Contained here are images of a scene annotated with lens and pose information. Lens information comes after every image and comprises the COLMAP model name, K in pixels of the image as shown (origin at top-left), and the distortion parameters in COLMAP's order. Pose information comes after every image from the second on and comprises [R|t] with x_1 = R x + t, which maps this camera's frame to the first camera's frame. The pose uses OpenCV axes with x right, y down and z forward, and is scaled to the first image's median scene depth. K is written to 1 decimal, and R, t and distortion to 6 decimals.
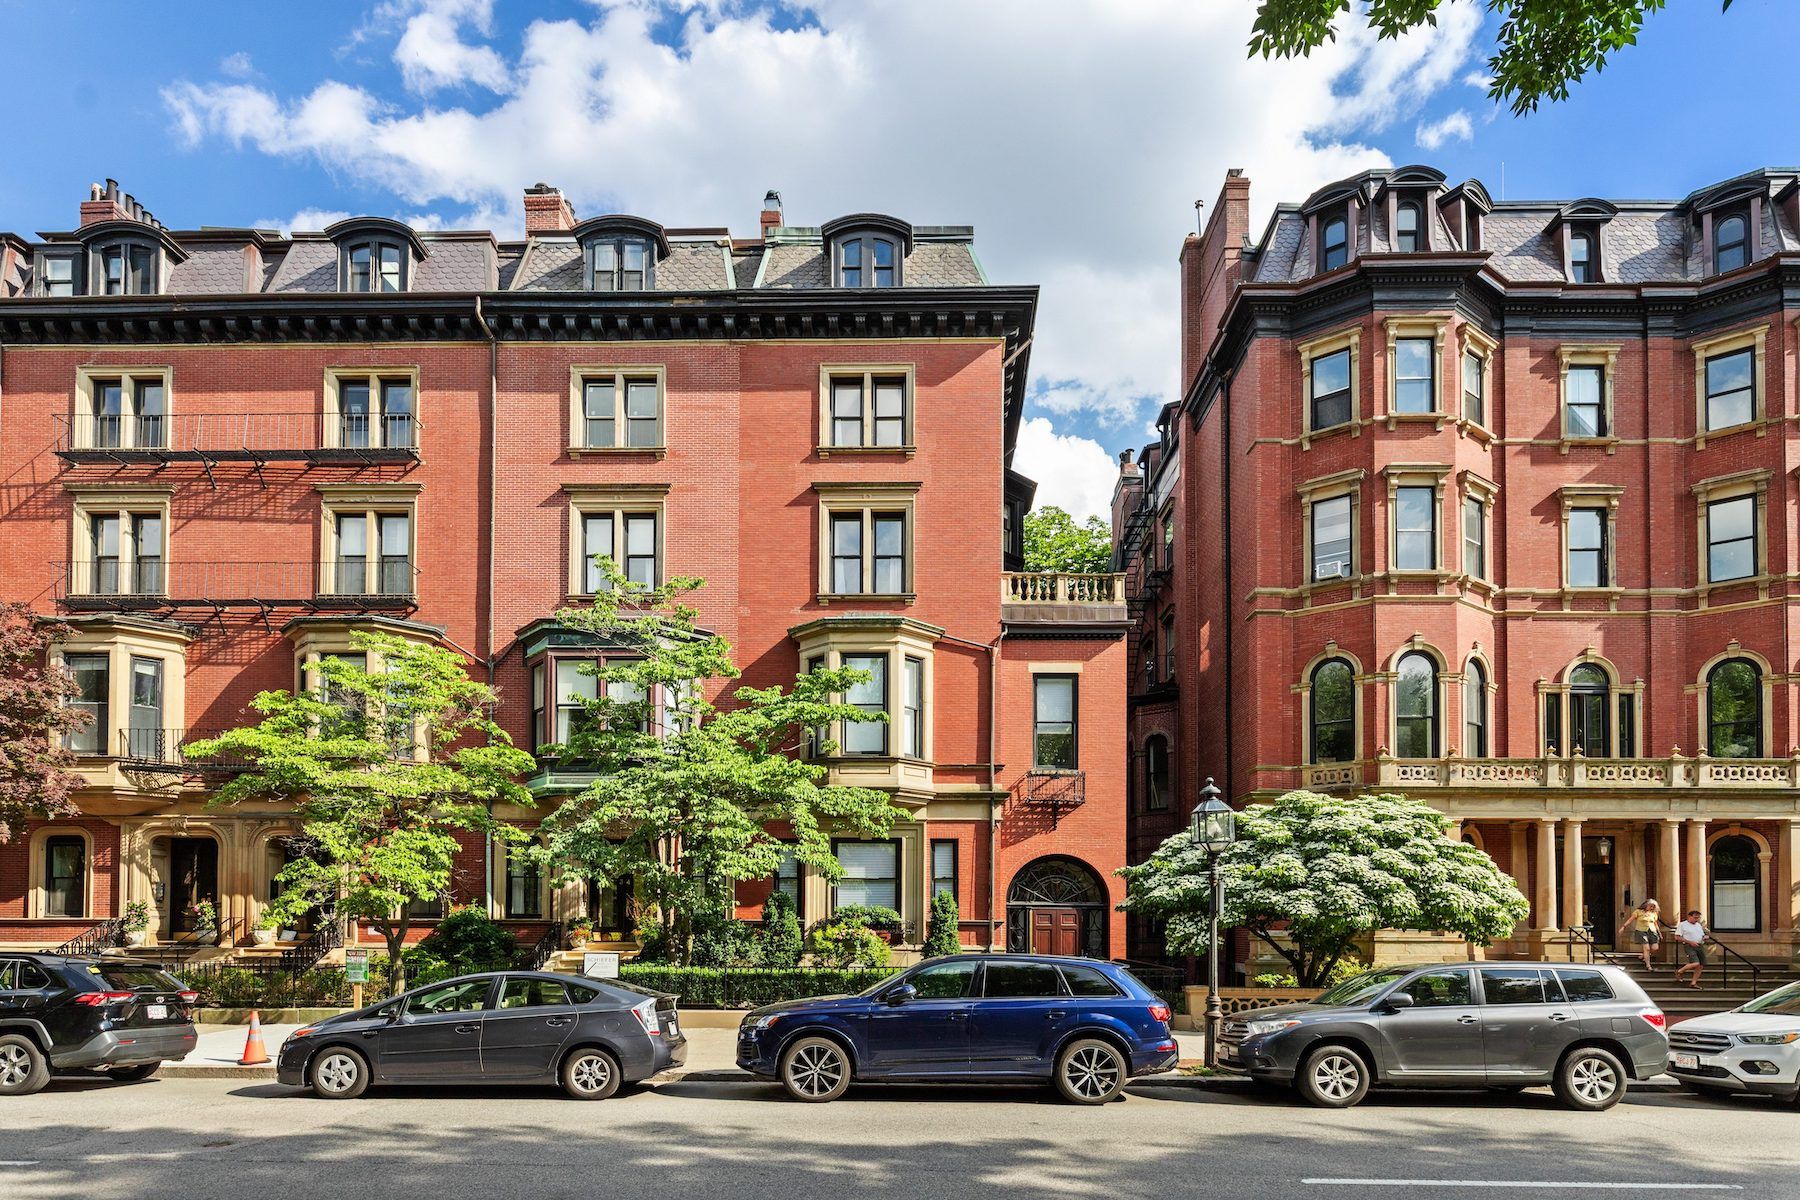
lens RADIAL K [[1087.2, 0, 901.2], [0, 1087.2, 641.8], [0, 0, 1]] dist [-0.005828, -0.001747]
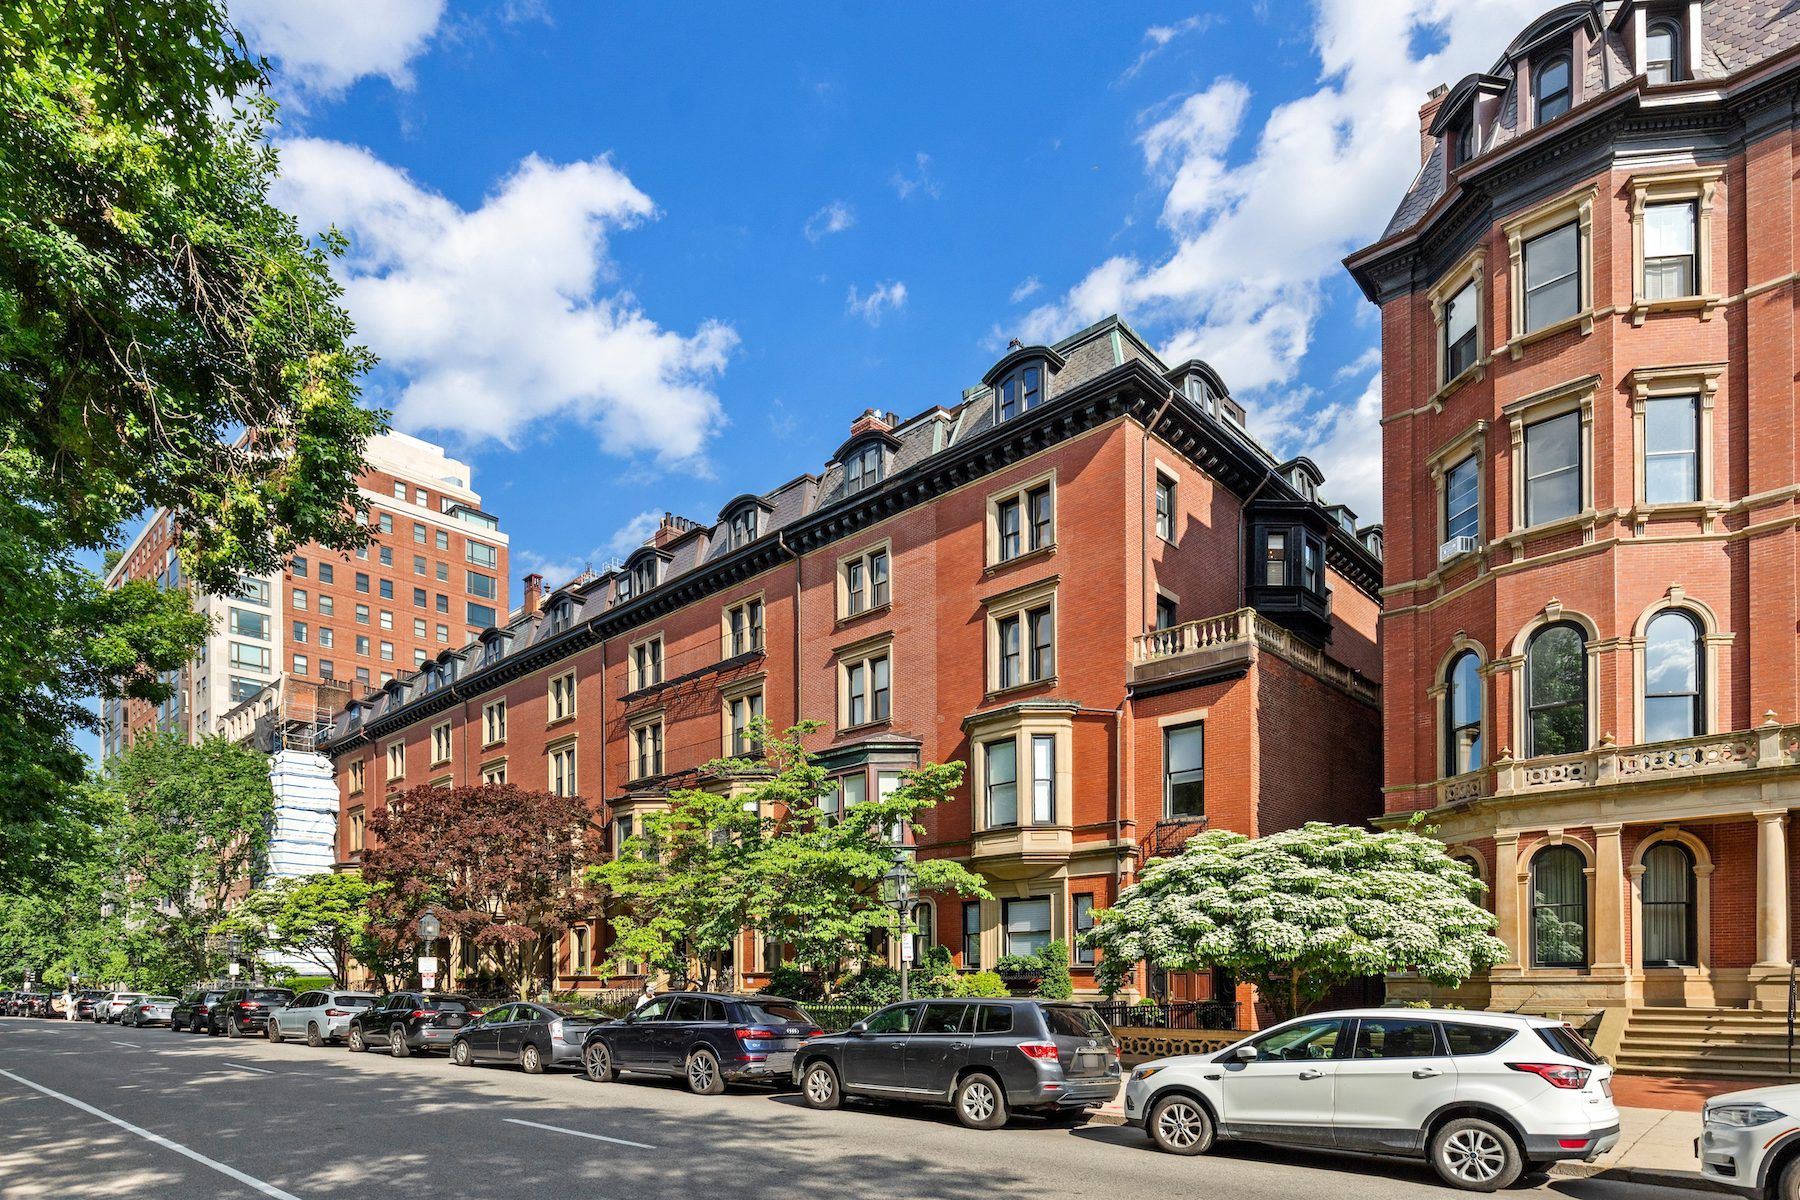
lens RADIAL K [[1087.2, 0, 901.2], [0, 1087.2, 641.8], [0, 0, 1]] dist [-0.005828, -0.001747]
pose [[0.698639, -0.221248, -0.680406, 0.685717], [0.191366, 0.974123, -0.120262, 0.026827], [0.689407, -0.046187, 0.722900, 0.072246]]
